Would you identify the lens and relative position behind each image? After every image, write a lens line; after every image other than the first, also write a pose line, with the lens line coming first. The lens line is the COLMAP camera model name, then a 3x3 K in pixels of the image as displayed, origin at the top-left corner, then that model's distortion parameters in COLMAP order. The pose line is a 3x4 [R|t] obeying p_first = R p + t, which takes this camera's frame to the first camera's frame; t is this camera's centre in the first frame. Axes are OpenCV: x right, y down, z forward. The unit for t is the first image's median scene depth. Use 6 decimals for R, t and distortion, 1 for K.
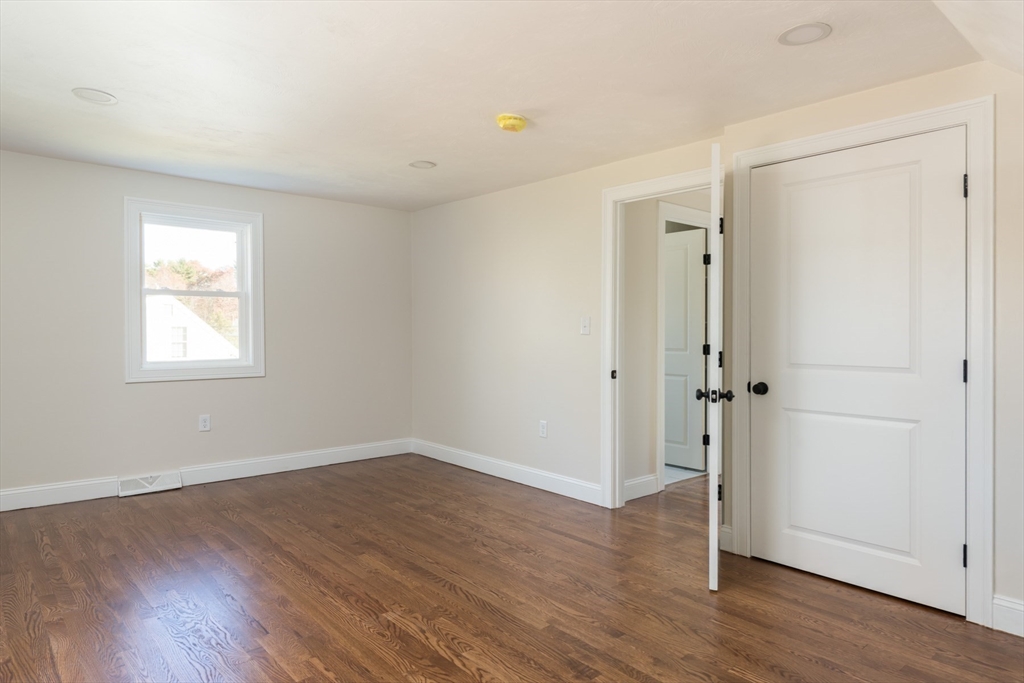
lens RADIAL K [[616.2, 0, 501.6], [0, 616.2, 334.0], [0, 0, 1]] dist [0.014060, -0.000987]
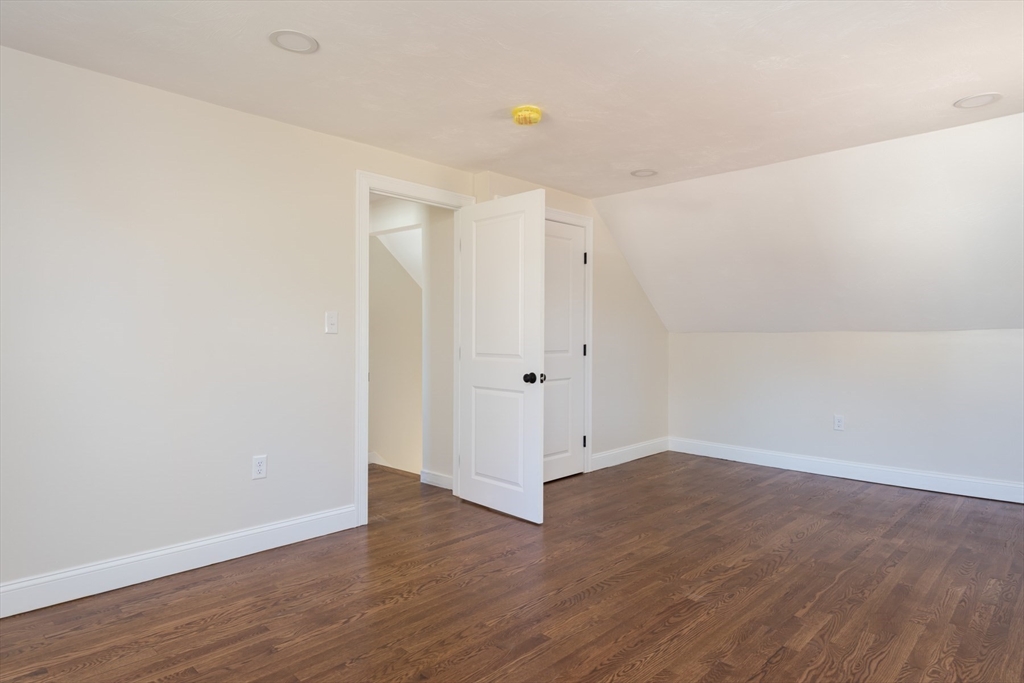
lens RADIAL K [[616.2, 0, 501.6], [0, 616.2, 334.0], [0, 0, 1]] dist [0.014060, -0.000987]
pose [[-0.083503, -0.006329, 0.996487, -1.072927], [0.003137, 0.999973, 0.006614, -0.004848], [-0.996503, 0.003678, -0.083481, 1.257347]]
